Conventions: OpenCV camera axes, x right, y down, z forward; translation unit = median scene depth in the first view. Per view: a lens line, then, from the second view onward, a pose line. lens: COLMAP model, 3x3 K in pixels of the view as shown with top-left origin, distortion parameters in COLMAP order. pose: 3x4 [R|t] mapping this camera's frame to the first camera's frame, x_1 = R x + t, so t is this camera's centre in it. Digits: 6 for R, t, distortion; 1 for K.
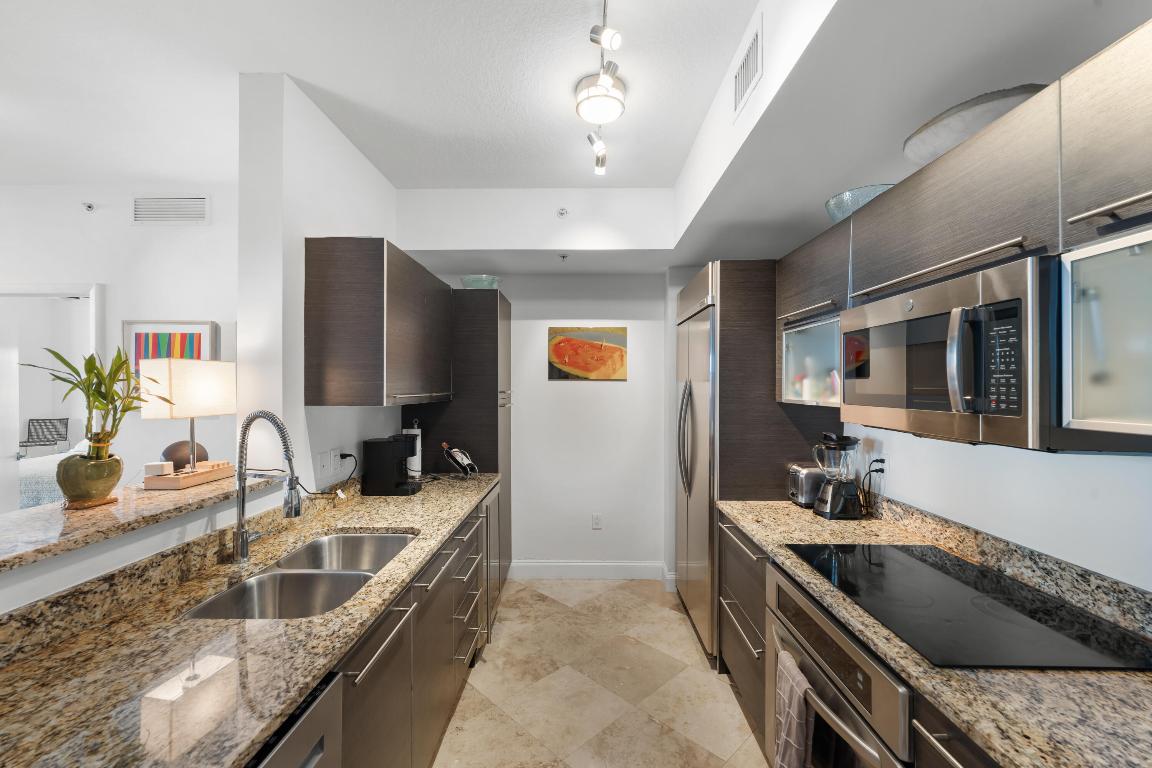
lens RADIAL K [[478.3, 0, 576.0], [0, 478.3, 384.0], [0, 0, 1]] dist [-0.000954, 0.000040]
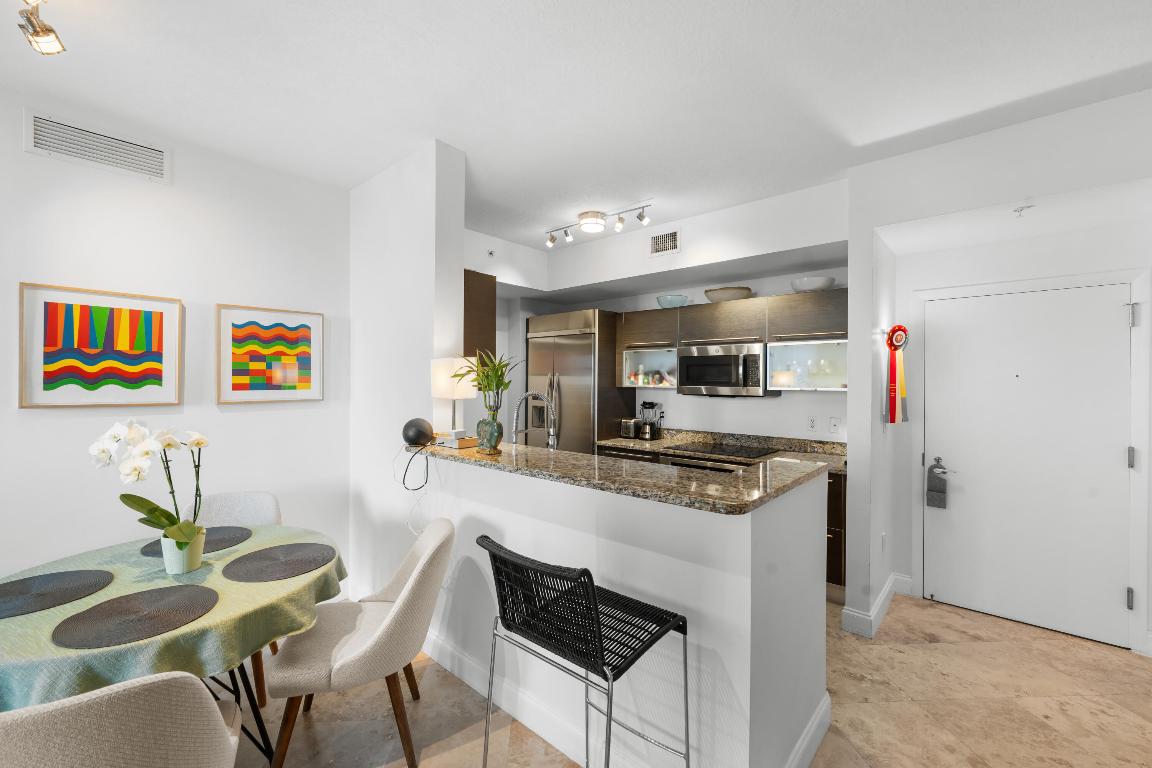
lens RADIAL K [[478.3, 0, 576.0], [0, 478.3, 384.0], [0, 0, 1]] dist [-0.000954, 0.000040]
pose [[0.648949, -0.002373, 0.760829, -1.343300], [-0.007763, 0.999922, 0.009740, 0.009552], [-0.760793, -0.012227, 0.648880, -0.140203]]
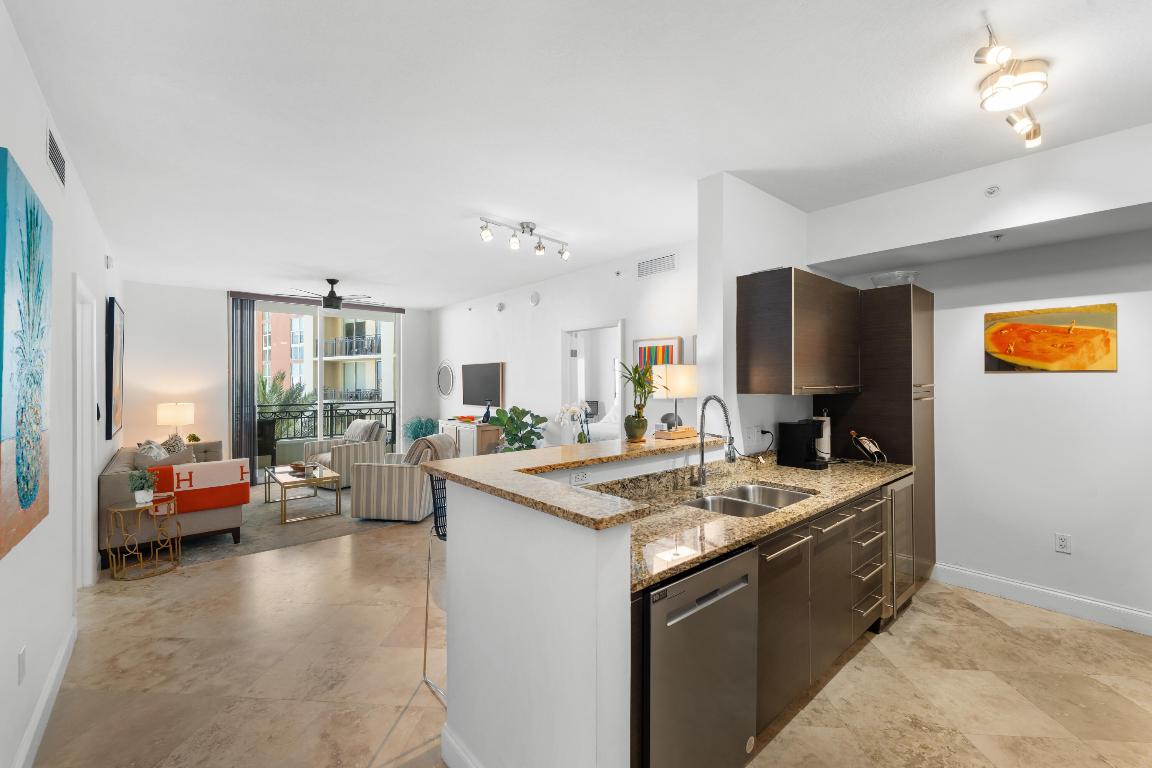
lens RADIAL K [[478.3, 0, 576.0], [0, 478.3, 384.0], [0, 0, 1]] dist [-0.000954, 0.000040]
pose [[0.668065, 0.001866, -0.744100, 0.176587], [0.006451, 0.999945, 0.008299, 0.001627], [0.744075, -0.010345, 0.668016, -0.316012]]
